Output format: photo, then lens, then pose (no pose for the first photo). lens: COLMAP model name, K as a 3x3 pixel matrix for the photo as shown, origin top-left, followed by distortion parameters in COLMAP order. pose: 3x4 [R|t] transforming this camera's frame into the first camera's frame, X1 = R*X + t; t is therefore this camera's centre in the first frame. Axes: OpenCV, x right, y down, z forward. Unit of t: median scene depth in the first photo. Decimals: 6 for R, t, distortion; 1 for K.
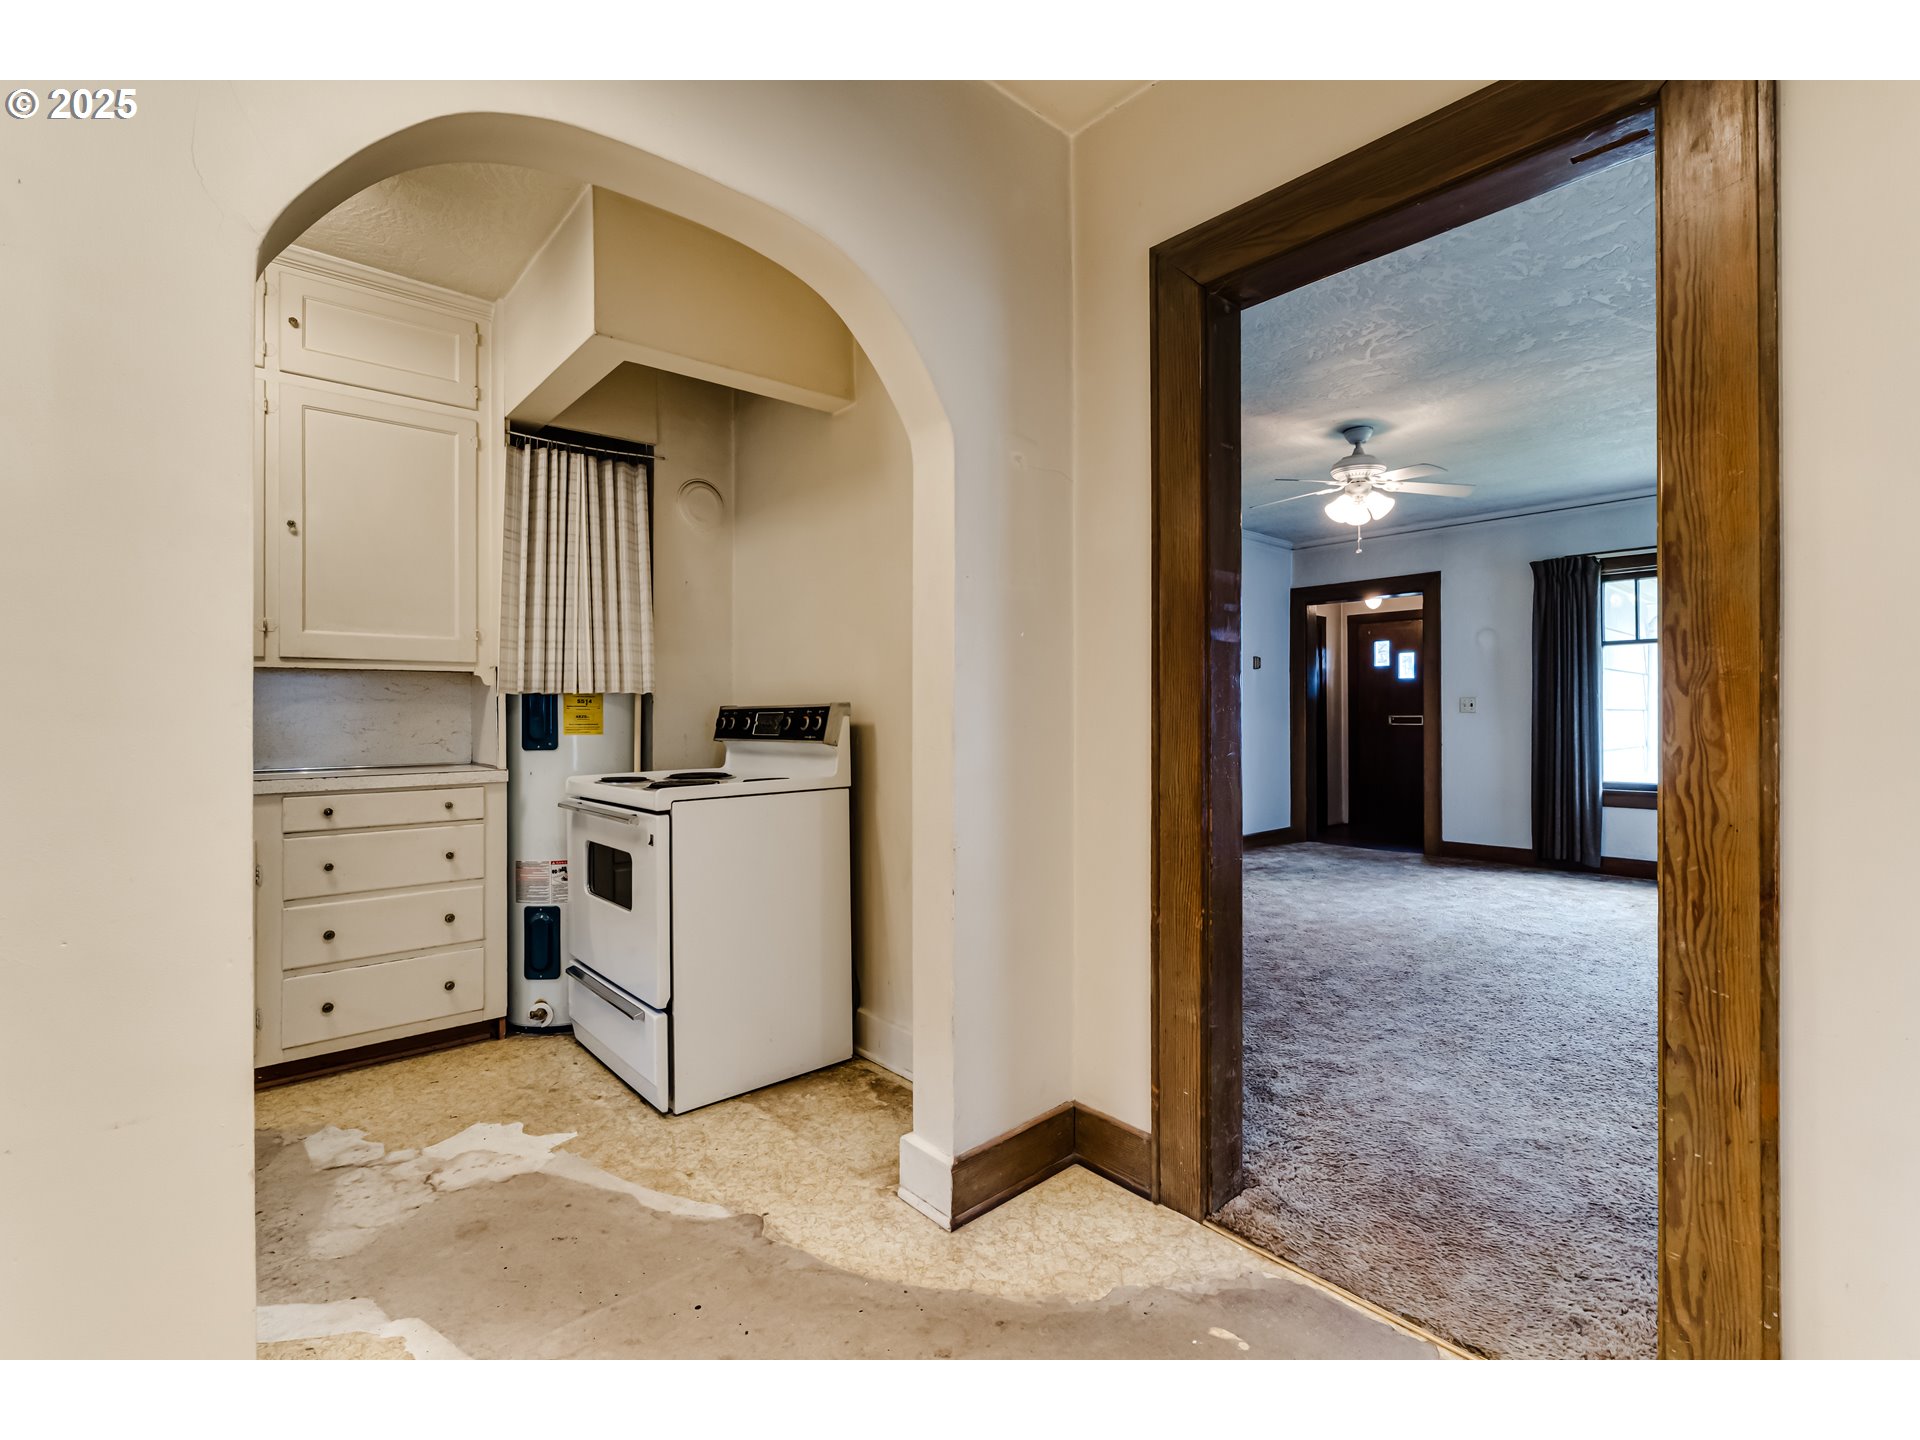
lens RADIAL K [[880.9, 0, 928.8], [0, 880.9, 698.6], [0, 0, 1]] dist [-0.007120, 0.002564]
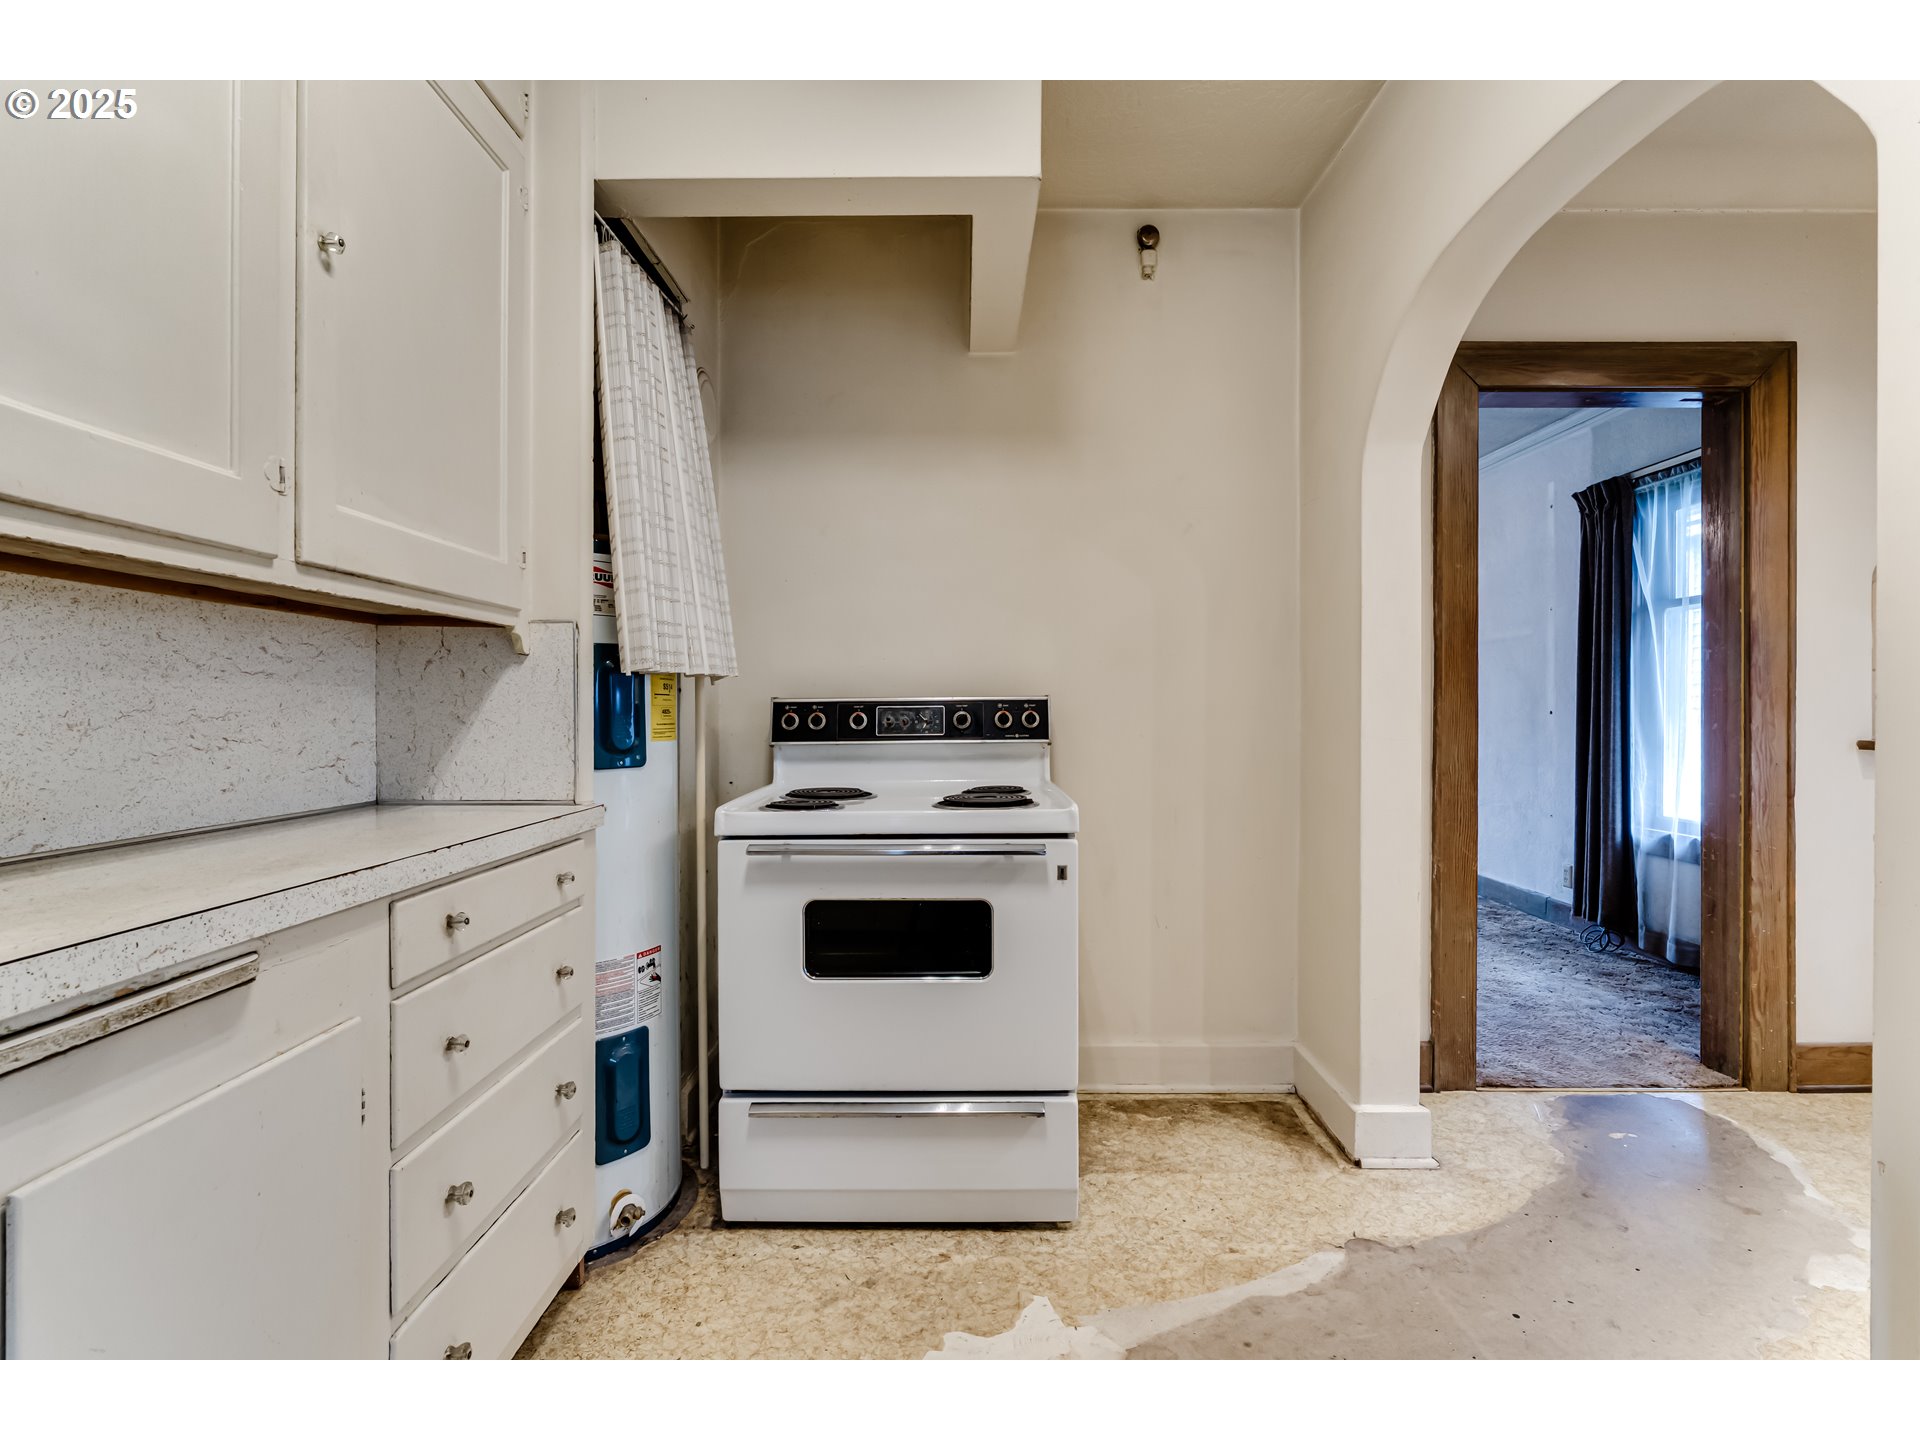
lens RADIAL K [[880.9, 0, 988.4], [0, 880.9, 707.0], [0, 0, 1]] dist [-0.007120, 0.002564]
pose [[0.648168, 0.004217, 0.761486, -0.749099], [-0.013948, 0.999883, 0.006335, 0.010830], [-0.761369, -0.014727, 0.648151, 0.446071]]
